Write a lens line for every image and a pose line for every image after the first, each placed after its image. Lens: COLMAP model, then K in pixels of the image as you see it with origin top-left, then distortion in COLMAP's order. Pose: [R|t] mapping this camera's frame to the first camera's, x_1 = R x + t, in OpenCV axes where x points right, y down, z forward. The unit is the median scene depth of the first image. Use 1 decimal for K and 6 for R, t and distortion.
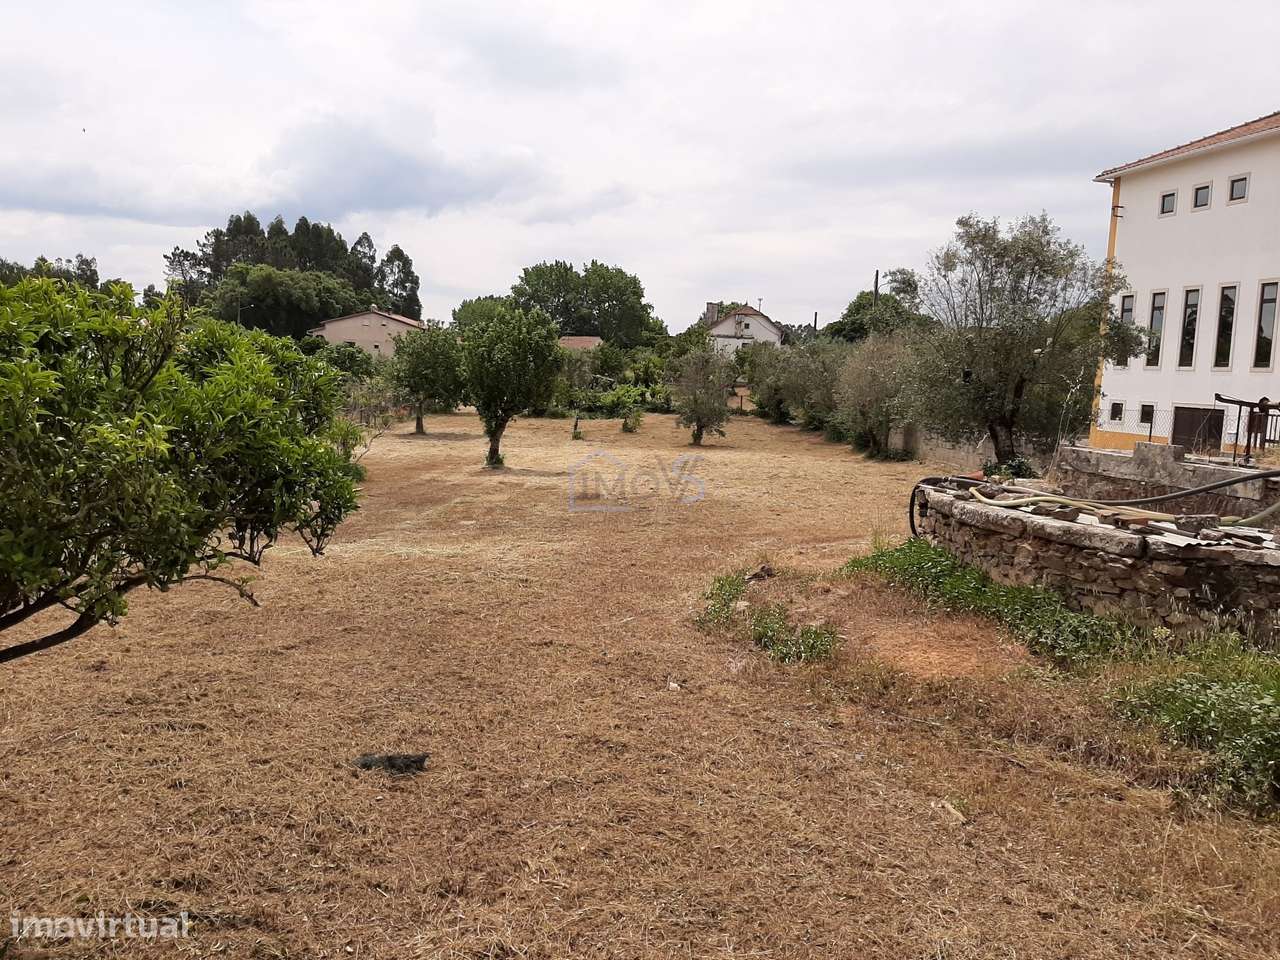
lens RADIAL K [[980.7, 0, 627.4], [0, 980.7, 473.3], [0, 0, 1]] dist [0.076508, -0.166602]
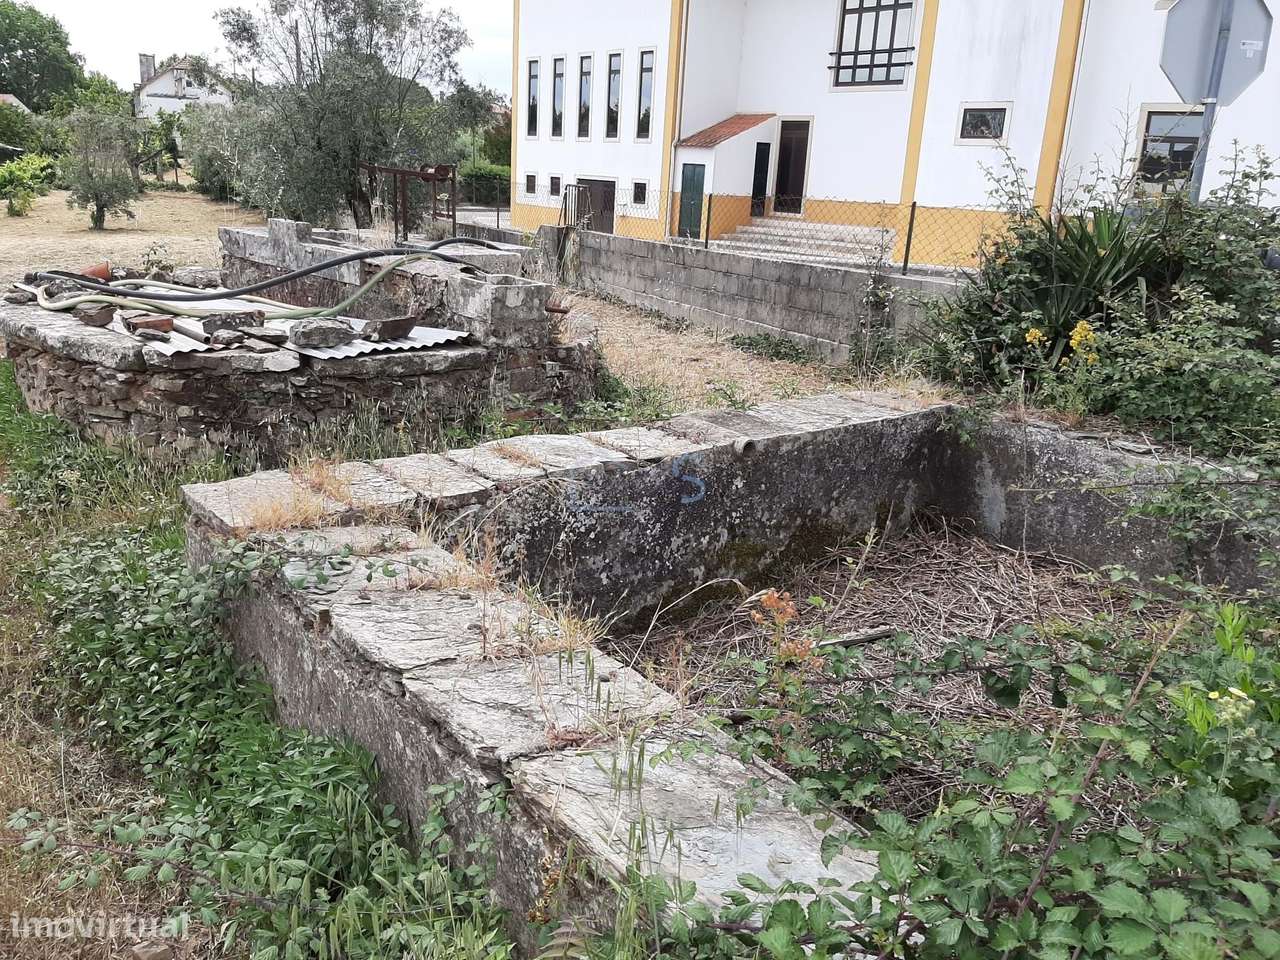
lens RADIAL K [[1003.7, 0, 634.6], [0, 1003.7, 482.0], [0, 0, 1]] dist [0.005485, -0.063108]
pose [[0.883545, -0.138715, 0.447333, 0.087360], [0.035483, 0.972213, 0.231391, -0.000140], [-0.467001, -0.188572, 0.863916, 0.017263]]
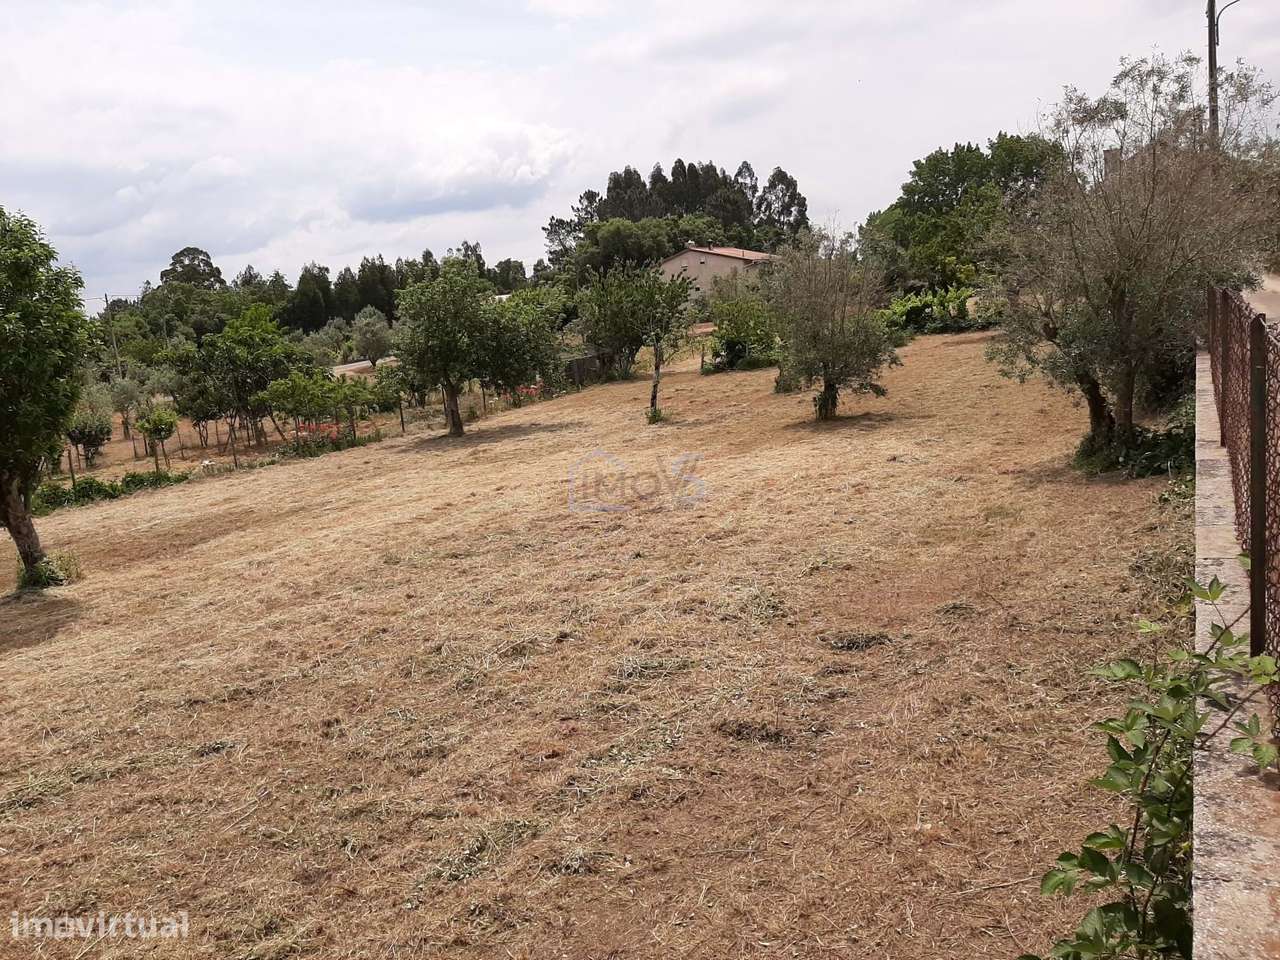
lens RADIAL K [[980.7, 0, 627.4], [0, 980.7, 473.3], [0, 0, 1]] dist [0.076508, -0.166602]
pose [[0.883369, -0.071938, -0.463124, 0.323696], [0.105296, 0.993351, 0.046542, -0.053636], [0.456697, -0.089879, 0.885070, 0.742957]]
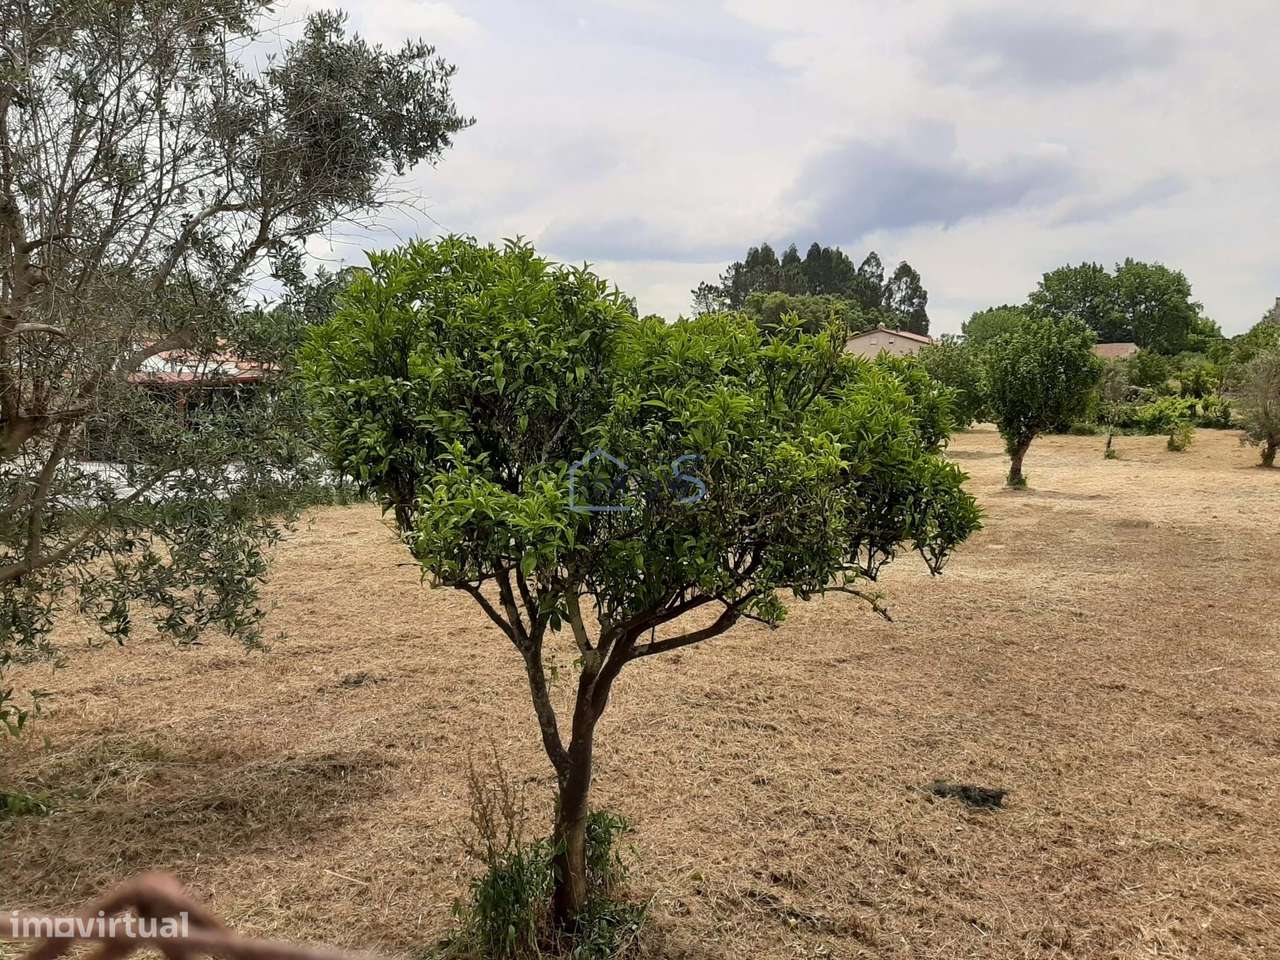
lens RADIAL K [[989.8, 0, 638.3], [0, 989.8, 464.8], [0, 0, 1]] dist [0.068724, -0.146876]
pose [[0.883848, 0.009203, -0.467684, -0.009998], [-0.021968, 0.999520, -0.021848, 0.000118], [0.467258, 0.029584, 0.883626, -0.002518]]
